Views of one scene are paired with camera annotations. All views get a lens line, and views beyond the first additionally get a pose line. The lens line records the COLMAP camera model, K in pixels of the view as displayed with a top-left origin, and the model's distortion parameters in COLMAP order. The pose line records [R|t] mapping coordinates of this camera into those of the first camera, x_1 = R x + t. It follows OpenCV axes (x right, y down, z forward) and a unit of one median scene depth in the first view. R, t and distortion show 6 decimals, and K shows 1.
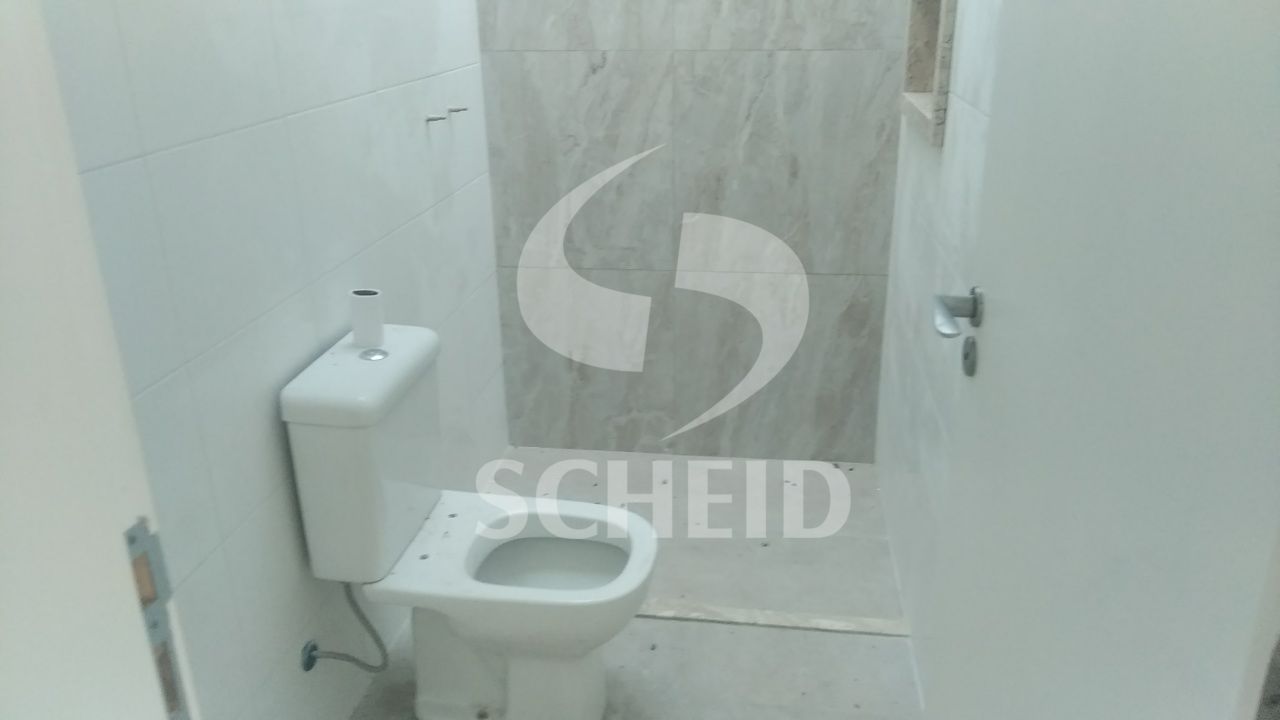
lens RADIAL K [[973.6, 0, 631.8], [0, 973.6, 361.8], [0, 0, 1]] dist [0.051953, -0.075237]
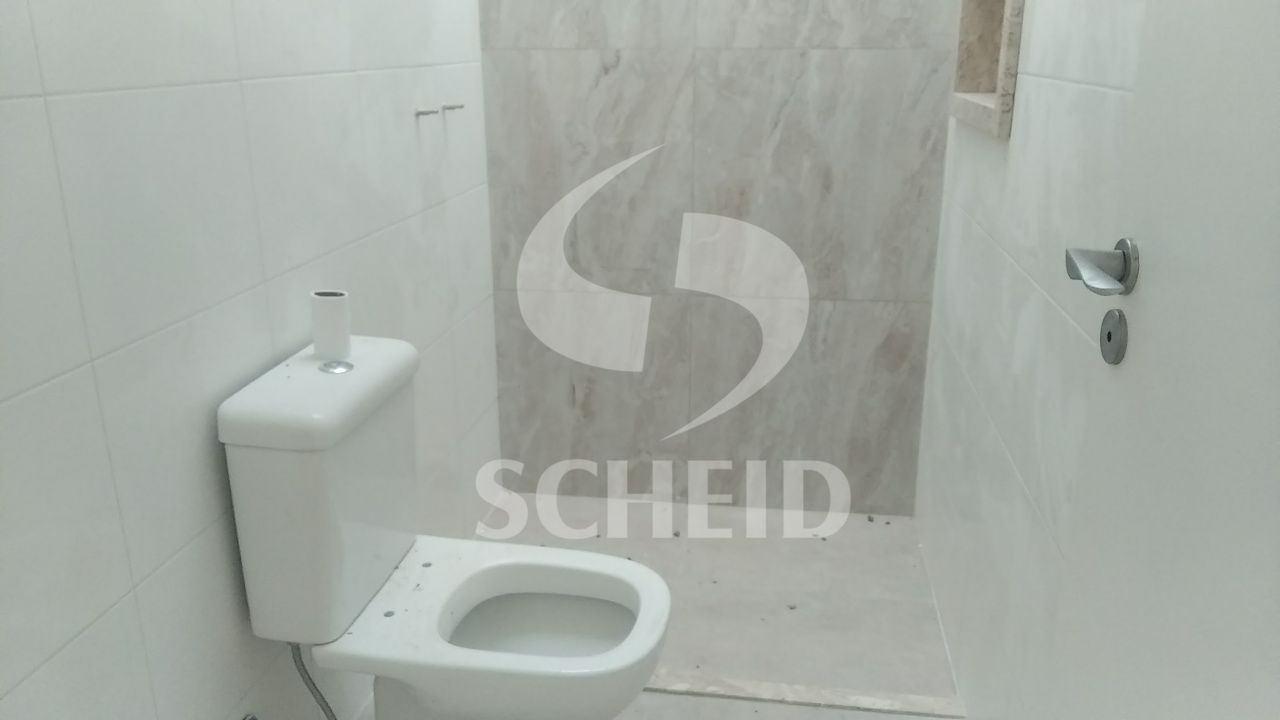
lens RADIAL K [[973.6, 0, 652.2], [0, 973.6, 358.3], [0, 0, 1]] dist [0.051953, -0.075237]
pose [[0.999746, 0.018129, 0.013364, -0.003936], [-0.017158, 0.997431, -0.069553, 0.031924], [-0.014590, 0.069307, 0.997489, 0.130188]]
